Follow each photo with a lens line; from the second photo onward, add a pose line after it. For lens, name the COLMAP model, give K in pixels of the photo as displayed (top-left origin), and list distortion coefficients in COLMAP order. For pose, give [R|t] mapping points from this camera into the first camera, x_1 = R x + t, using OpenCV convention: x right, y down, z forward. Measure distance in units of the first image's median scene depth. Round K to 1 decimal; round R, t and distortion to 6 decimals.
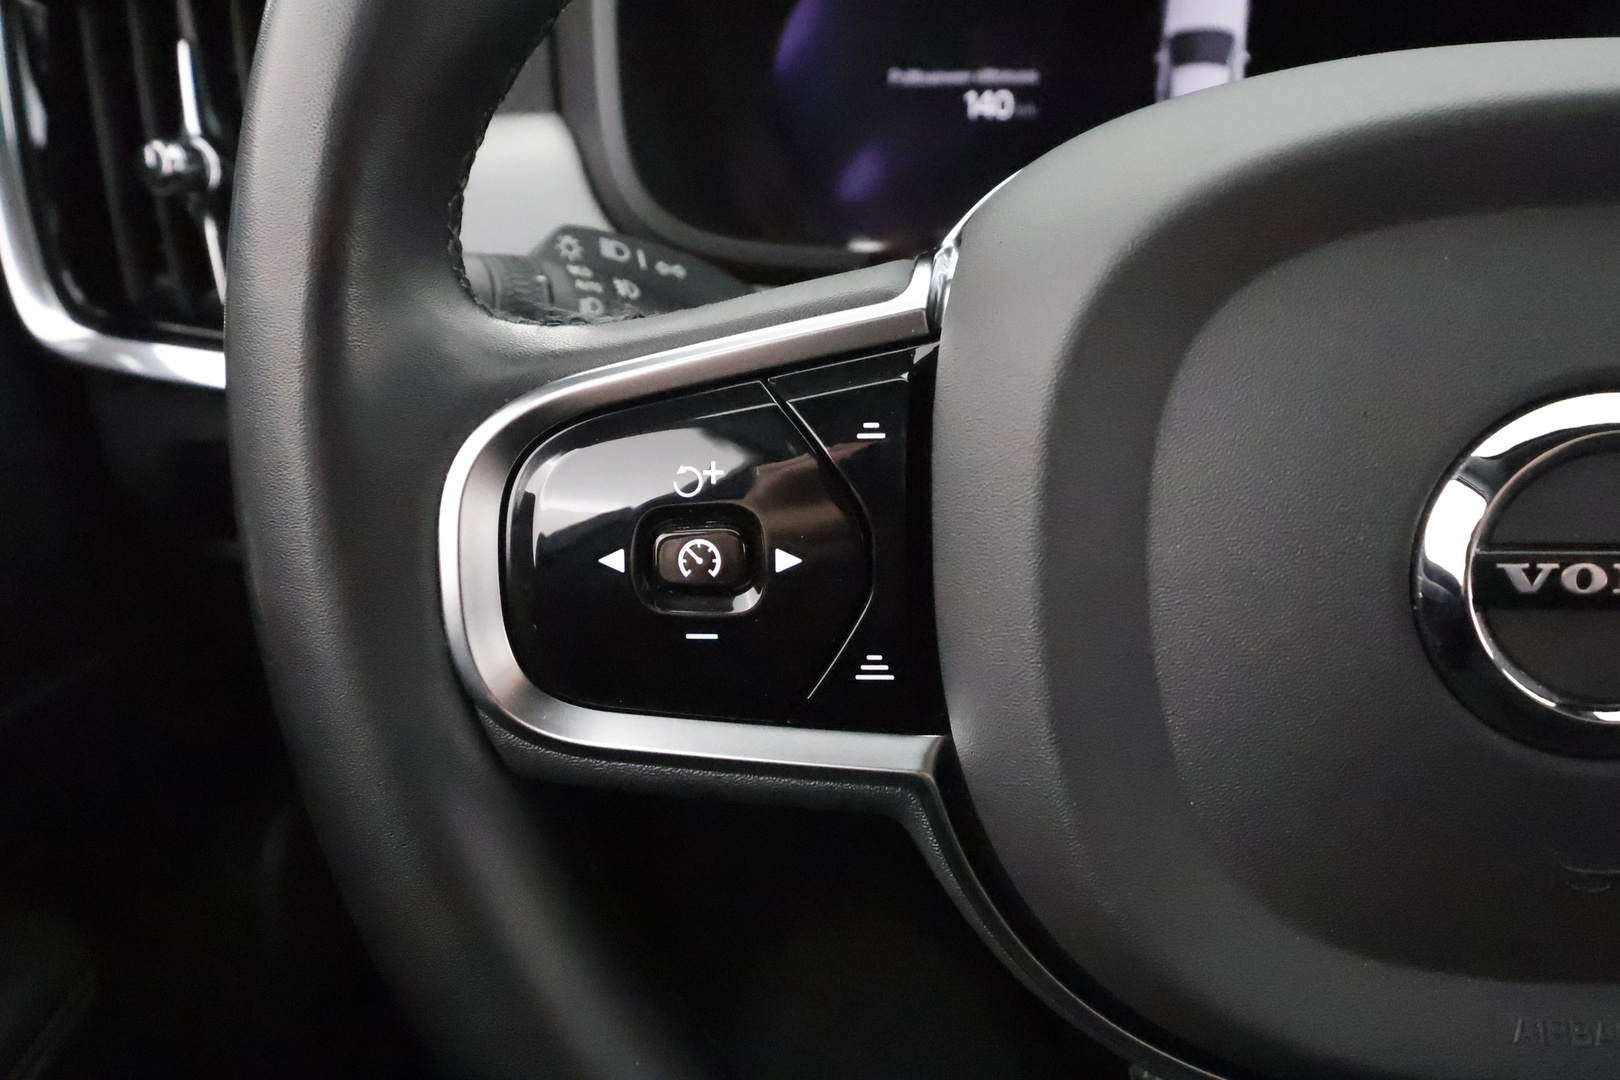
lens RADIAL K [[1306.6, 0, 817.5], [0, 1306.6, 495.8], [0, 0, 1]] dist [0.046349, 0.002705]
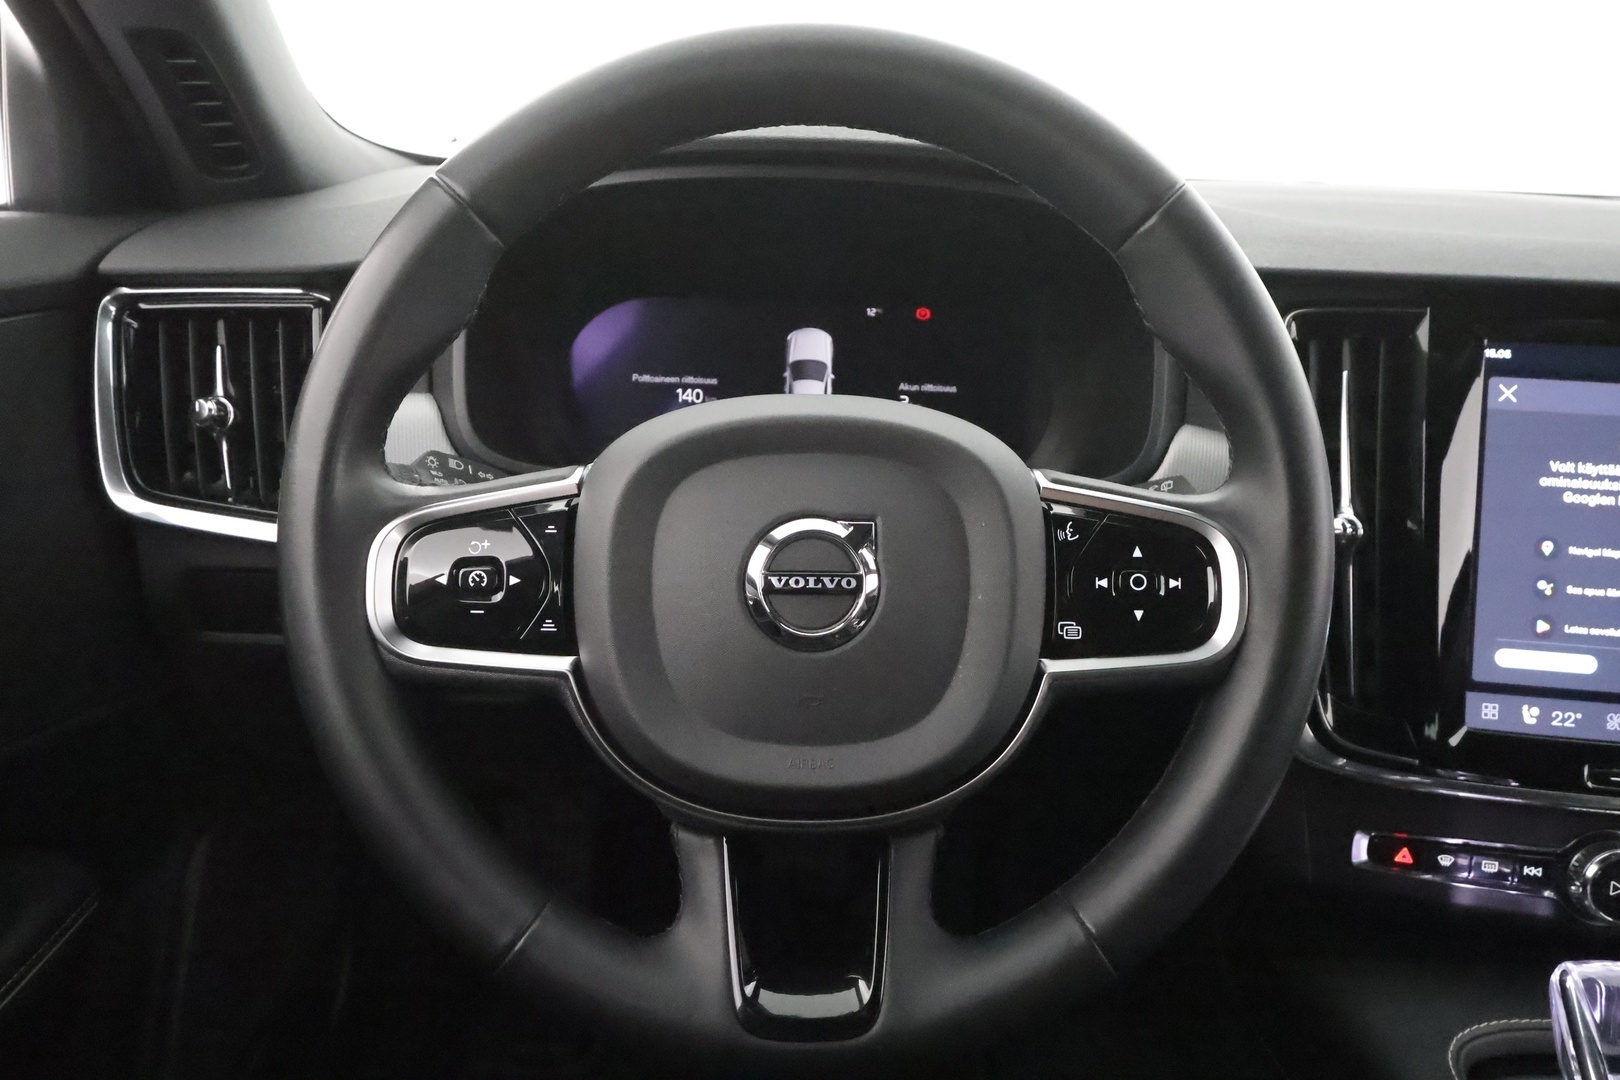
lens RADIAL K [[1201.6, 0, 810.0], [0, 1201.6, 540.0], [0, 0, 1]] dist [-0.000532, 0.000887]
pose [[0.992064, 0.033485, 0.121195, 0.238129], [-0.014442, 0.987853, -0.154720, 0.297145], [-0.124903, 0.151742, 0.980497, -1.228968]]
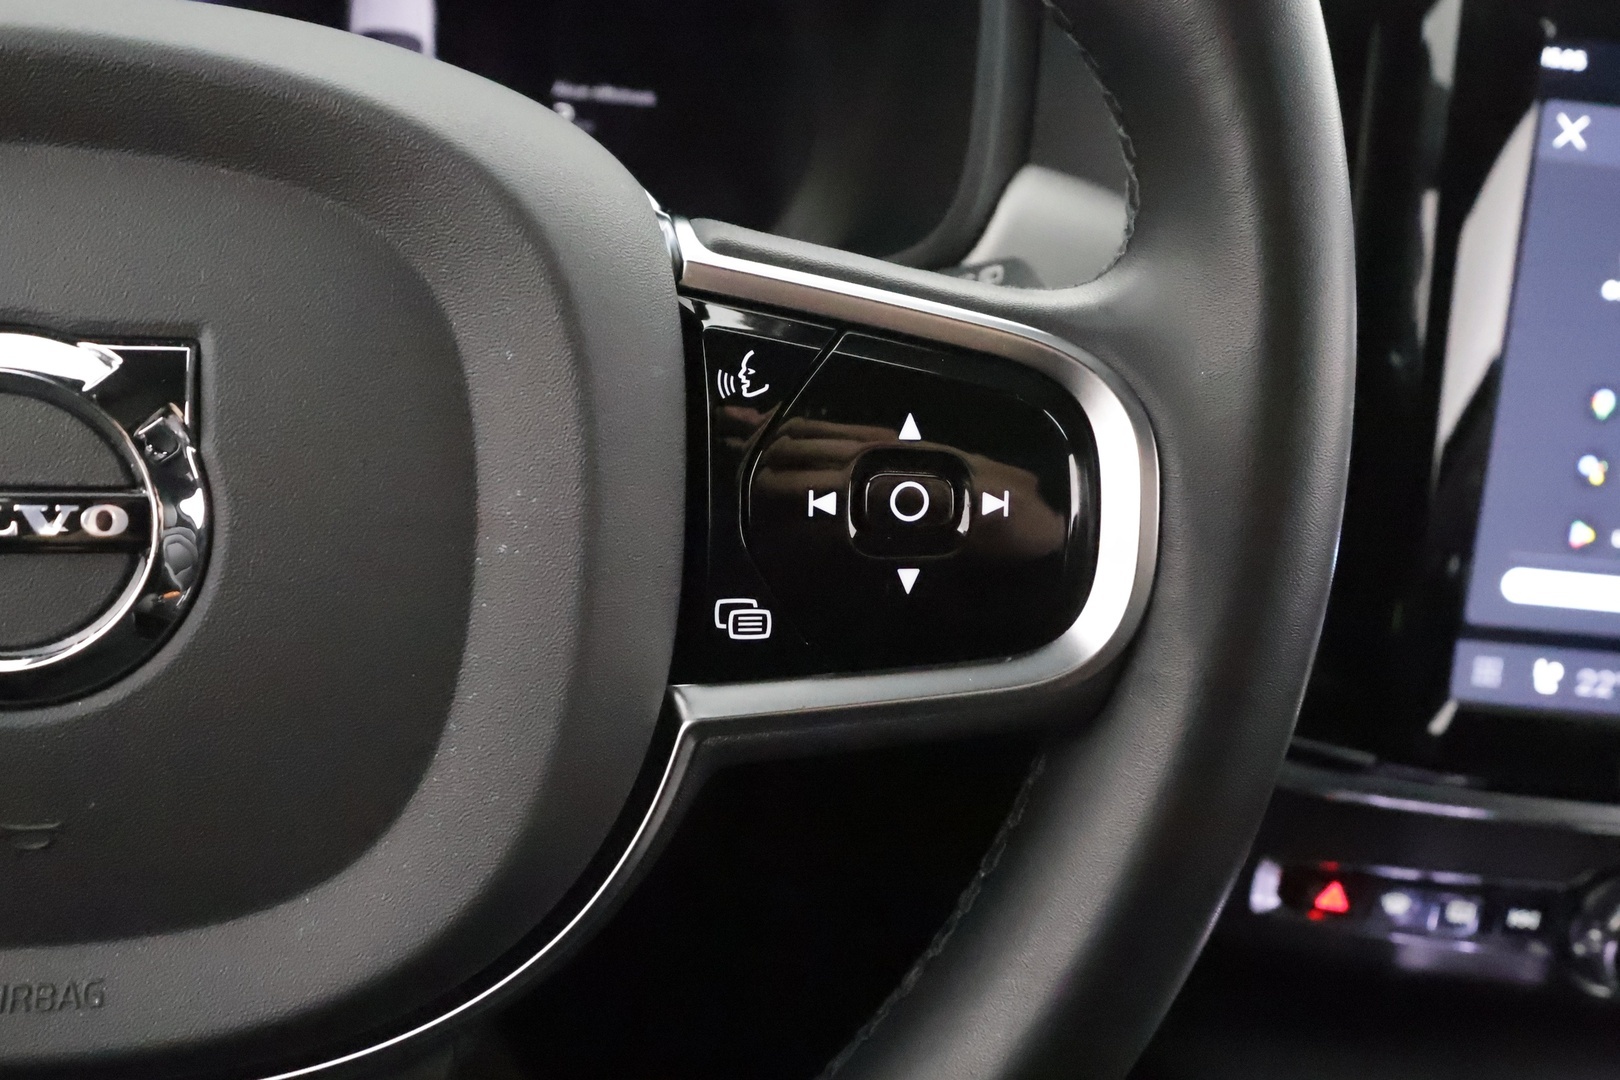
lens RADIAL K [[1344.7, 0, 813.2], [0, 1344.7, 588.2], [0, 0, 1]] dist [-0.039443, -0.000889]
pose [[0.960322, 0.003459, 0.278871, 0.738987], [-0.011606, 0.999553, 0.027568, 0.067114], [-0.278651, -0.029711, 0.959933, -0.118319]]
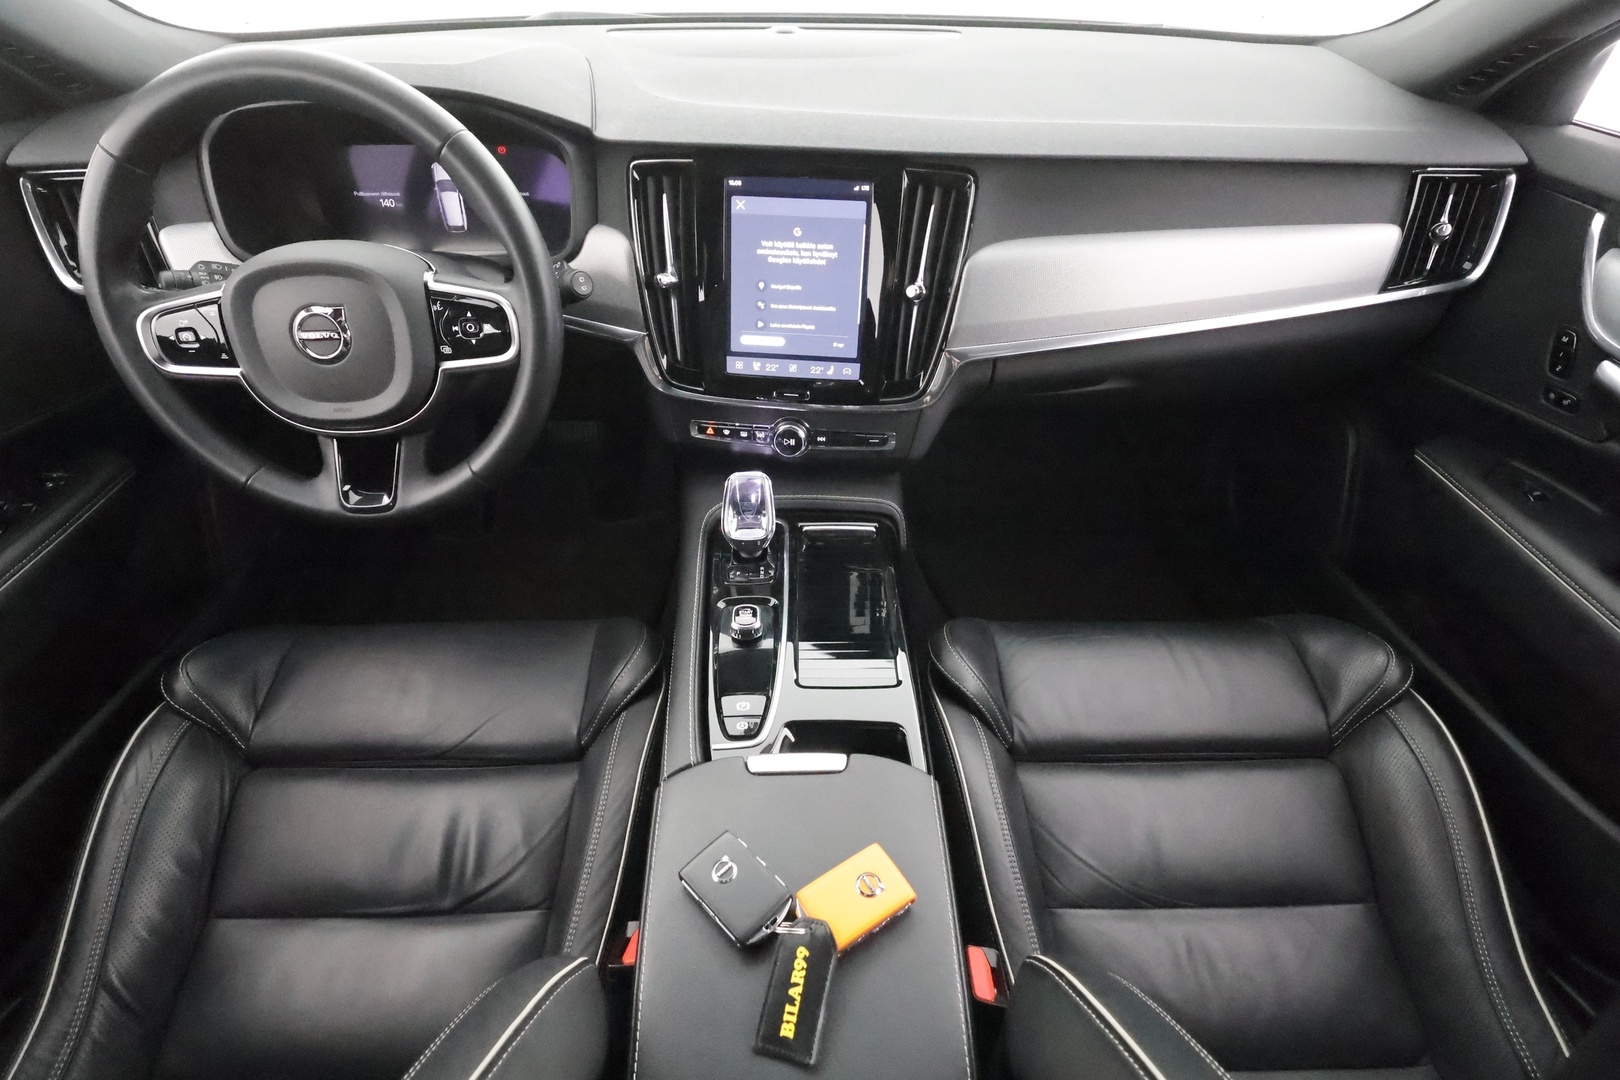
lens RADIAL K [[780.7, 0, 810.0], [0, 780.7, 540.0], [0, 0, 1]] dist [0.010442, 0.000527]
pose [[0.992109, -0.053280, 0.113496, 2.086467], [0.023256, 0.967709, 0.250995, 0.100874], [-0.123204, -0.246375, 0.961312, -2.758721]]
